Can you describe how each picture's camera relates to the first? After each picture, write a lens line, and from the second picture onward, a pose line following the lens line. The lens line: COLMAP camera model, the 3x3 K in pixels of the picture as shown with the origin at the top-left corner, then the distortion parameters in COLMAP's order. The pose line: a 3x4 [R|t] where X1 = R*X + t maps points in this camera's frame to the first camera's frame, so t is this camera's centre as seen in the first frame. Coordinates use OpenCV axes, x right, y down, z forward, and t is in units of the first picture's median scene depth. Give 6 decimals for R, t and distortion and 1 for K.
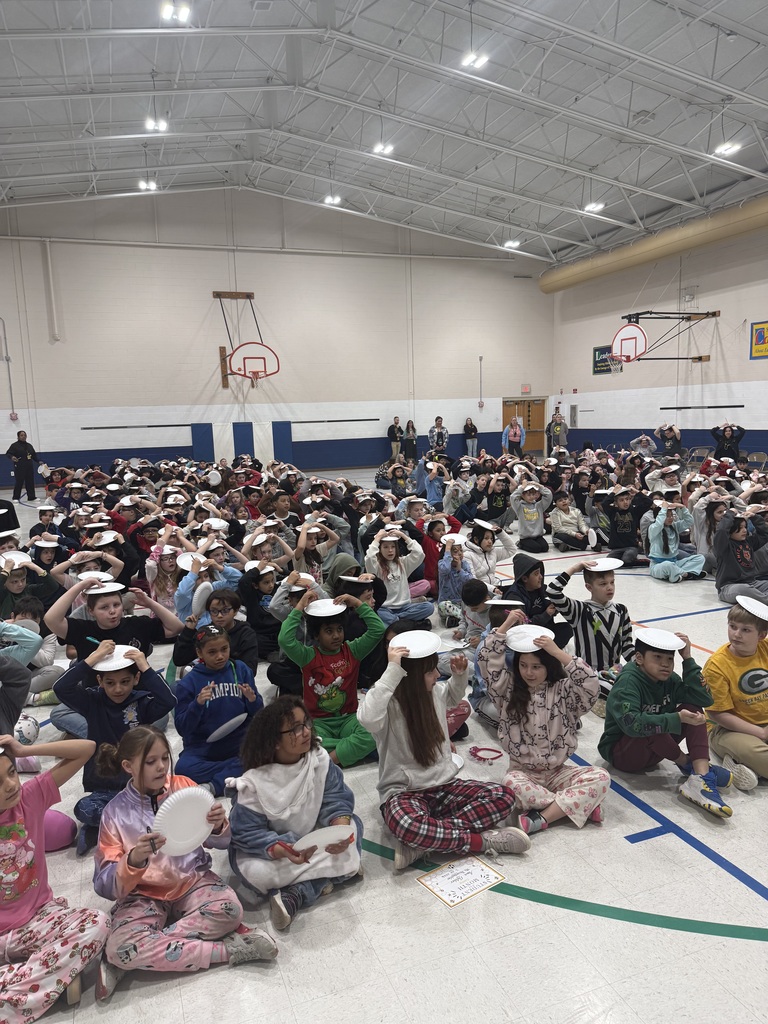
lens RADIAL K [[743.2, 0, 384.0], [0, 743.2, 512.0], [0, 0, 1]] dist [0.006058, 0.000810]
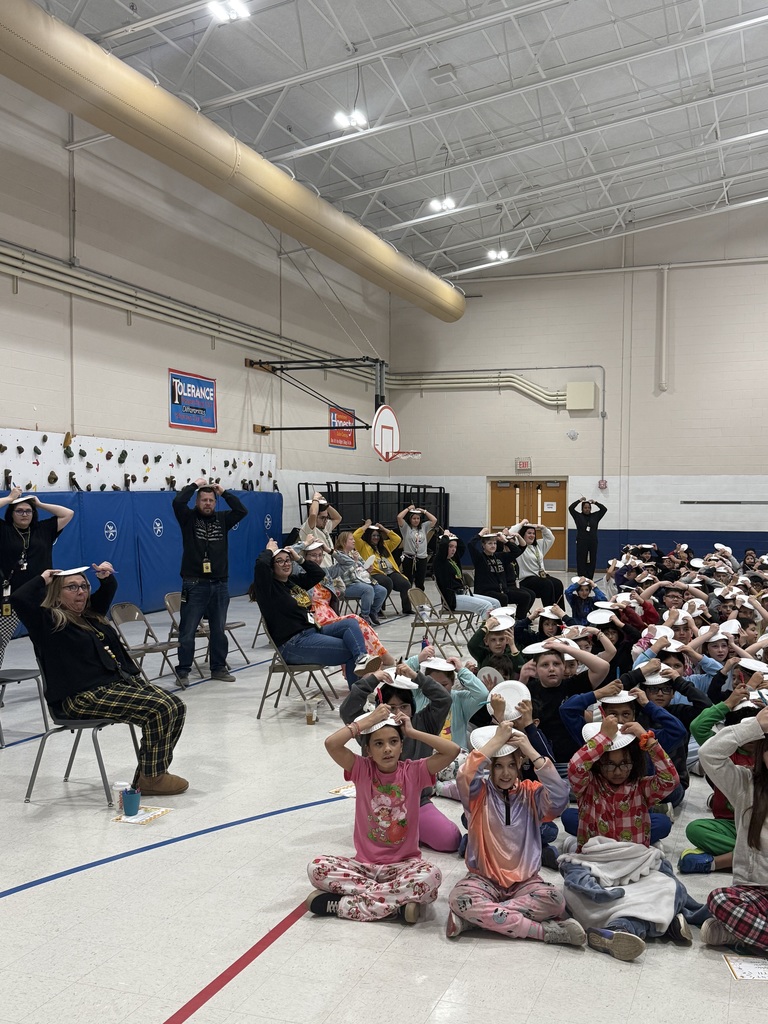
lens RADIAL K [[1087.9, 0, 384.0], [0, 1087.9, 512.0], [0, 0, 1]] dist [0.057849, -0.007622]
pose [[0.768742, 0.044255, -0.638026, 0.146341], [-0.112346, 0.991435, -0.066593, 0.014472], [0.629614, 0.122873, 0.767130, -0.114679]]
